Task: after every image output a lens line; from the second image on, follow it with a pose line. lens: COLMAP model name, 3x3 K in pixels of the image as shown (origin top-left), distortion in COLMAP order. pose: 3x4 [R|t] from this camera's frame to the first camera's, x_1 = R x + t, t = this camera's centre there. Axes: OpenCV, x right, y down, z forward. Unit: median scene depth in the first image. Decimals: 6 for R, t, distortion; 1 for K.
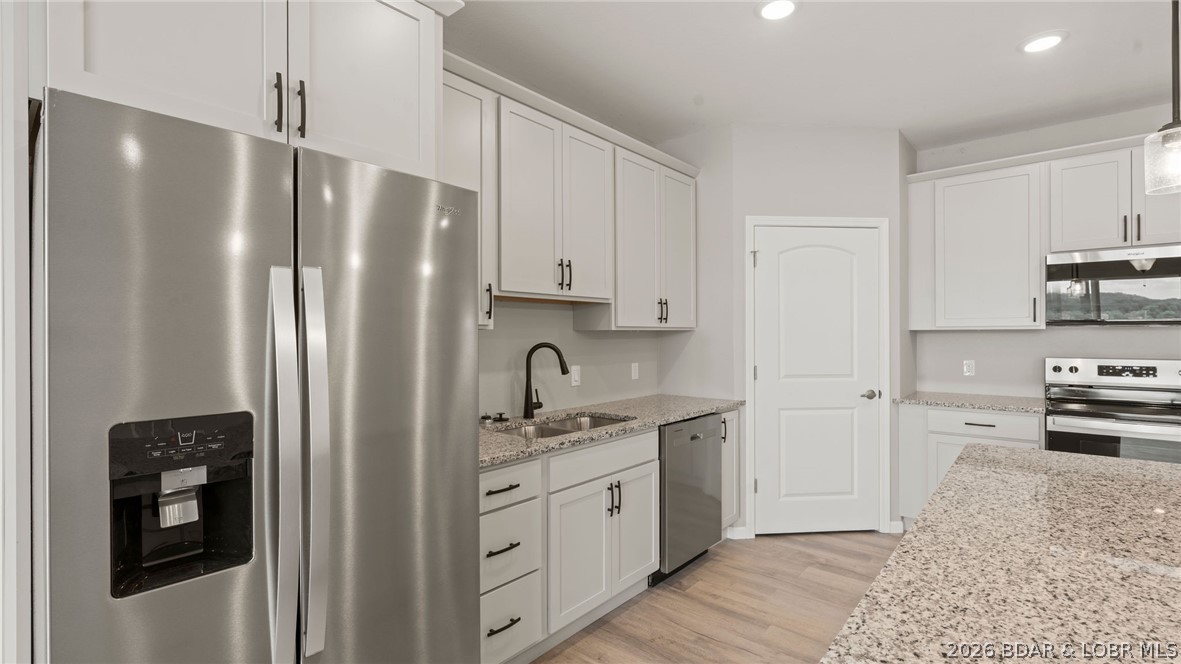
lens RADIAL K [[530.1, 0, 594.6], [0, 530.1, 333.5], [0, 0, 1]] dist [-0.006976, 0.001302]
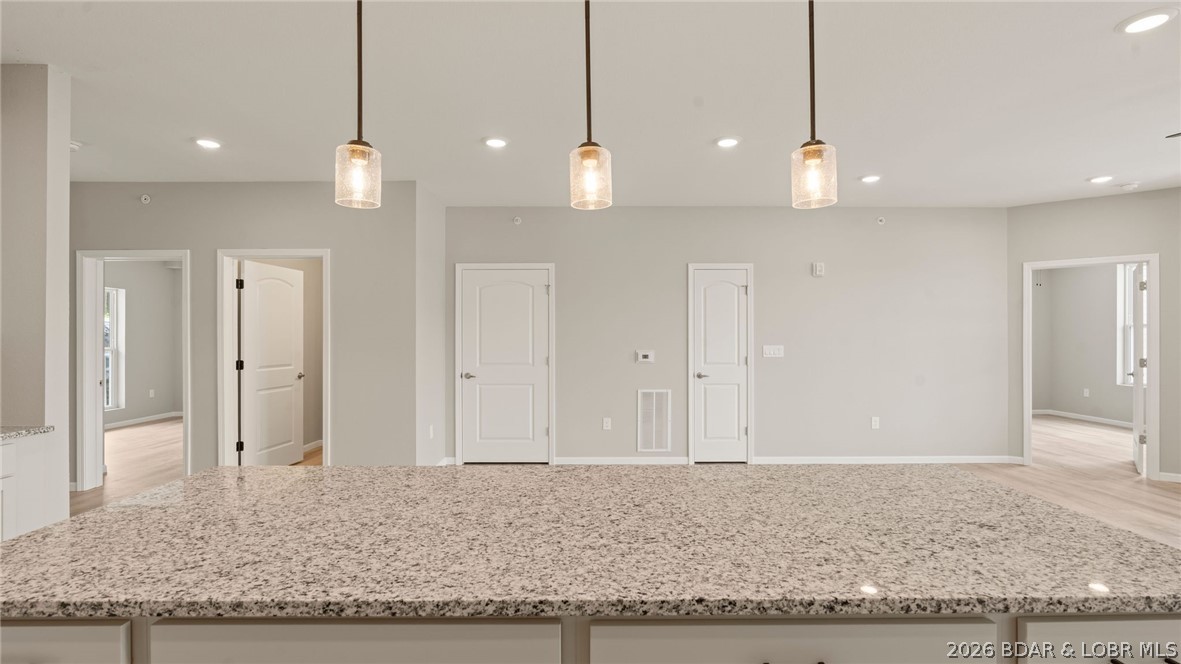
lens RADIAL K [[530.1, 0, 590.0], [0, 530.1, 333.0], [0, 0, 1]] dist [-0.006976, 0.001302]
pose [[-0.648884, 0.008693, 0.760838, -0.006360], [0.003375, 0.999958, -0.008546, -0.001890], [-0.760880, -0.002978, -0.648885, 0.571775]]
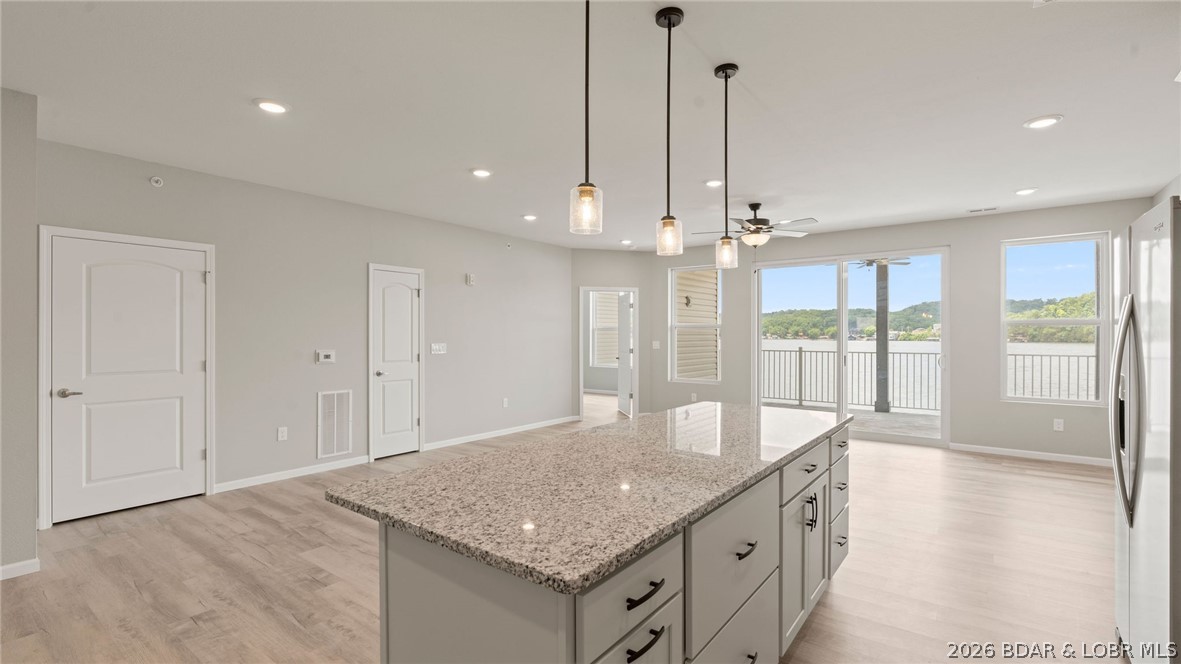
lens RADIAL K [[530.1, 0, 595.7], [0, 530.1, 334.1], [0, 0, 1]] dist [-0.006976, 0.001302]
pose [[-0.998266, 0.003321, -0.058776, 0.496690], [0.003451, 0.999992, -0.002103, -0.002713], [0.058768, -0.002302, -0.998269, 1.018144]]
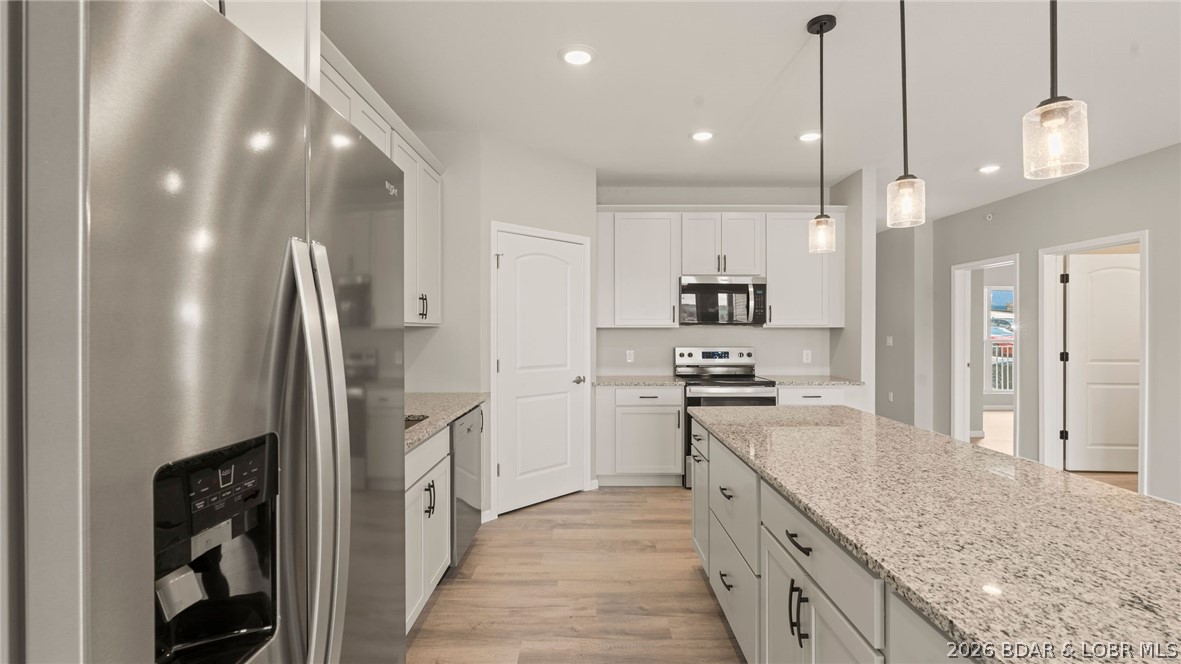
lens RADIAL K [[530.1, 0, 595.1], [0, 530.1, 330.8], [0, 0, 1]] dist [-0.006976, 0.001302]
pose [[0.758646, 0.002242, 0.651499, -0.291882], [-0.002988, 0.999996, 0.000037, 0.001224], [-0.651496, -0.001975, 0.758649, 0.052385]]
